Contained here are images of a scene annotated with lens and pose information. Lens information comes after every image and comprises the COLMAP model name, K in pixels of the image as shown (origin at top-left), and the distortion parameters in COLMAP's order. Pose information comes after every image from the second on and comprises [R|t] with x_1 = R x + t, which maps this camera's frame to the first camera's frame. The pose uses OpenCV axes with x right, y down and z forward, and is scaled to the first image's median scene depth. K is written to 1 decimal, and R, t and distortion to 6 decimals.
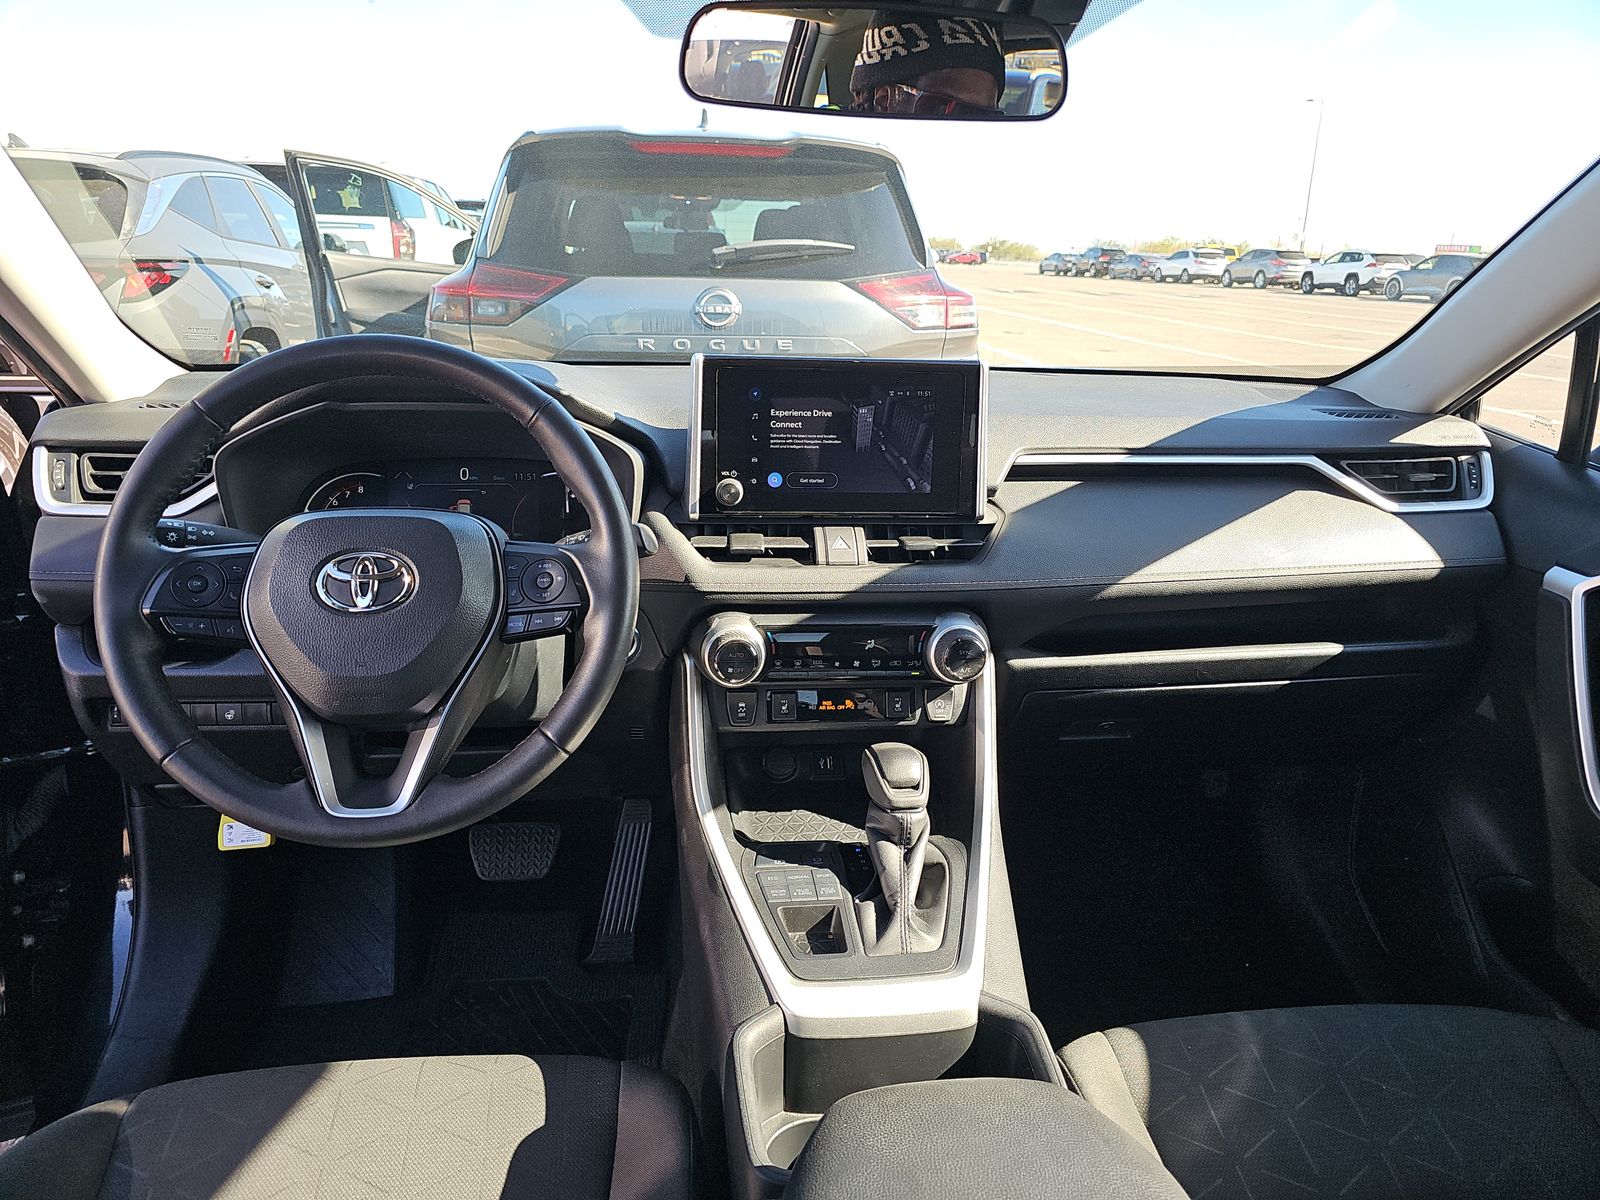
lens RADIAL K [[1078.4, 0, 802.0], [0, 1078.4, 601.6], [0, 0, 1]] dist [0.028713, -0.018093]
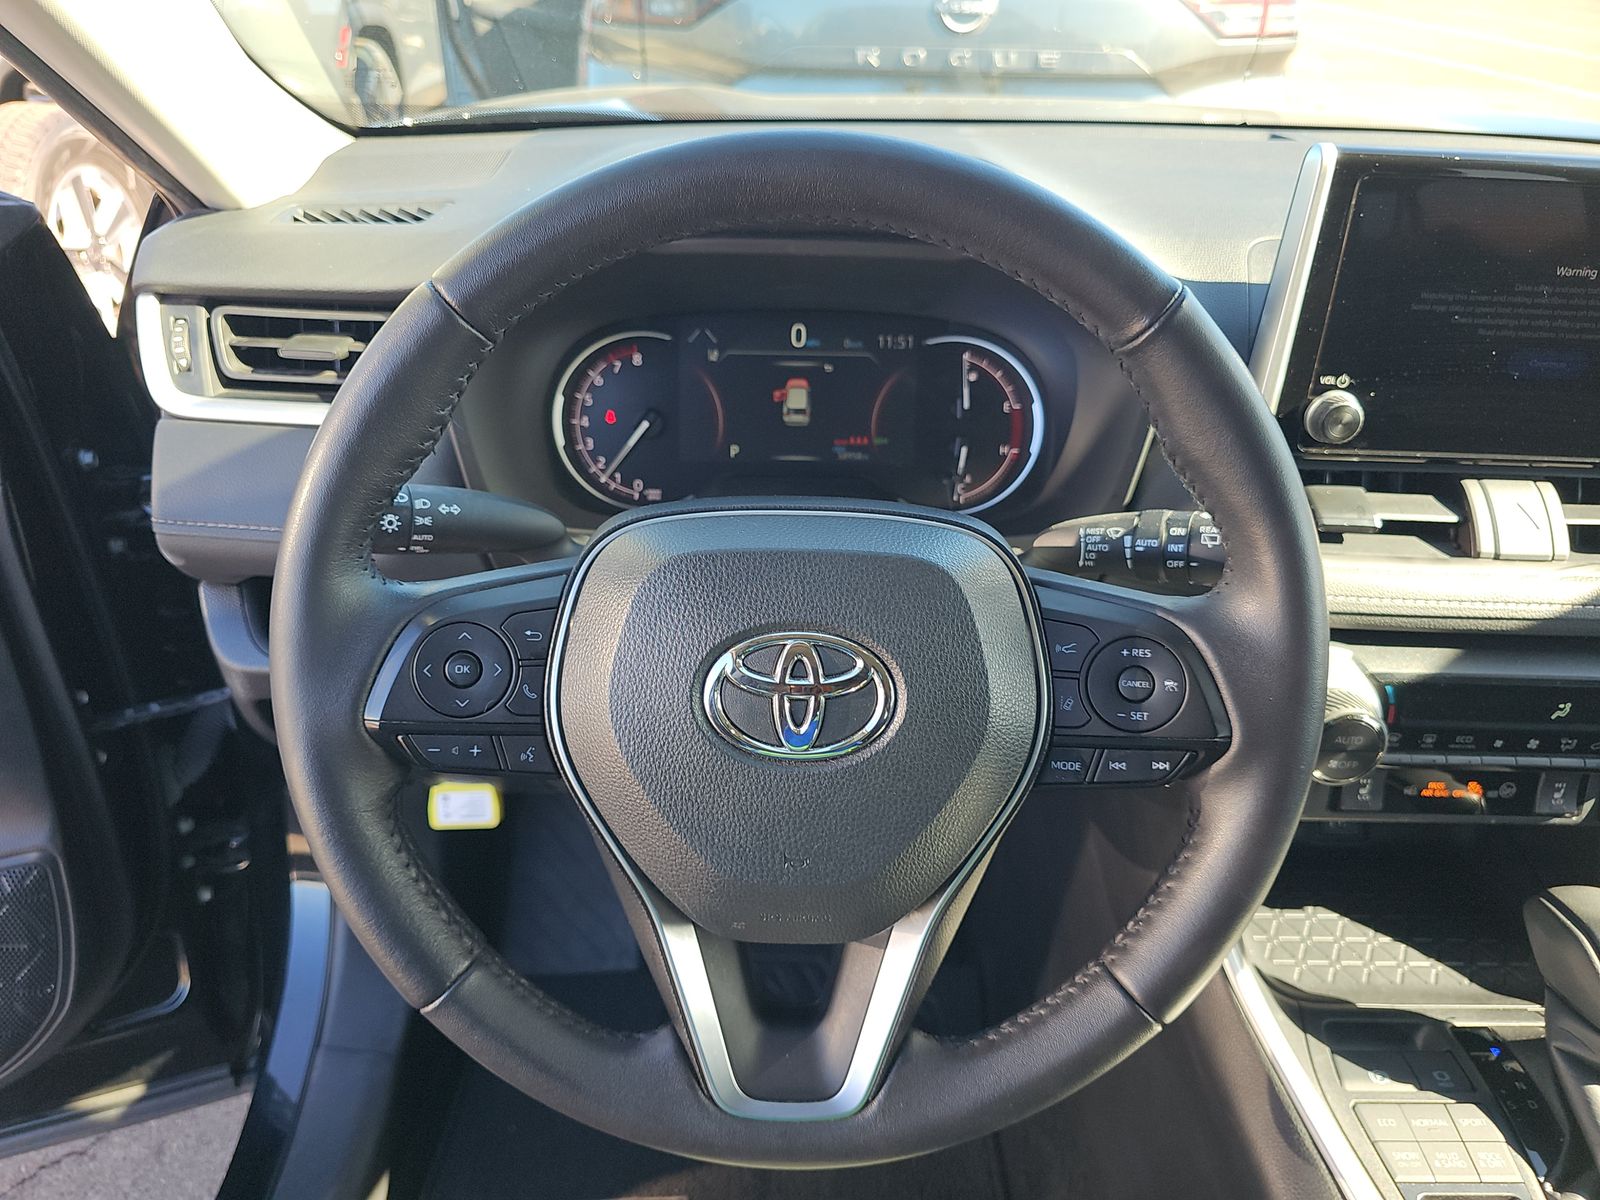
lens RADIAL K [[1078.4, 0, 783.9], [0, 1078.4, 611.6], [0, 0, 1]] dist [0.028713, -0.018093]
pose [[0.992893, 0.062651, -0.101181, -0.280743], [-0.035475, 0.967369, 0.250875, -0.134891], [0.113597, -0.245502, 0.962717, 0.422052]]
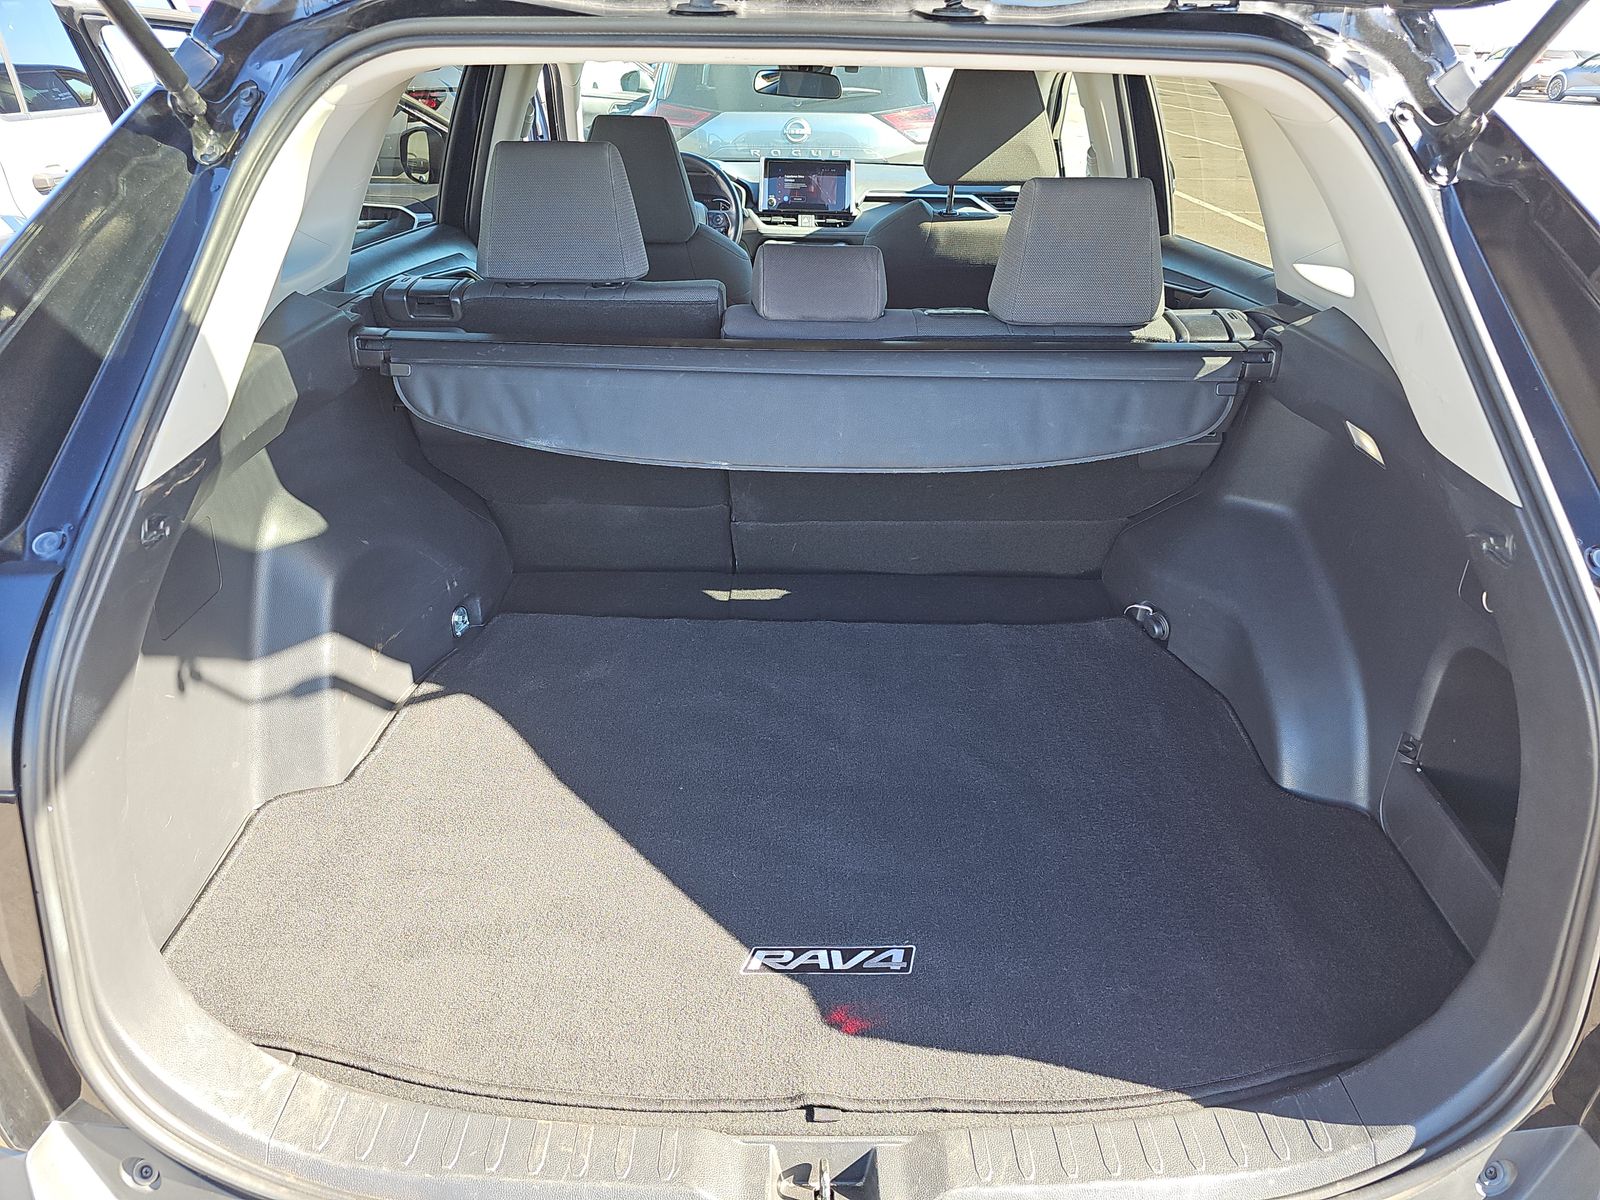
lens RADIAL K [[1078.4, 0, 806.7], [0, 1078.4, 587.9], [0, 0, 1]] dist [0.028713, -0.018093]
pose [[0.994377, 0.041351, -0.097493, 0.401200], [-0.026237, 0.988110, 0.151490, 0.546230], [0.102598, -0.148080, 0.983639, -2.351241]]
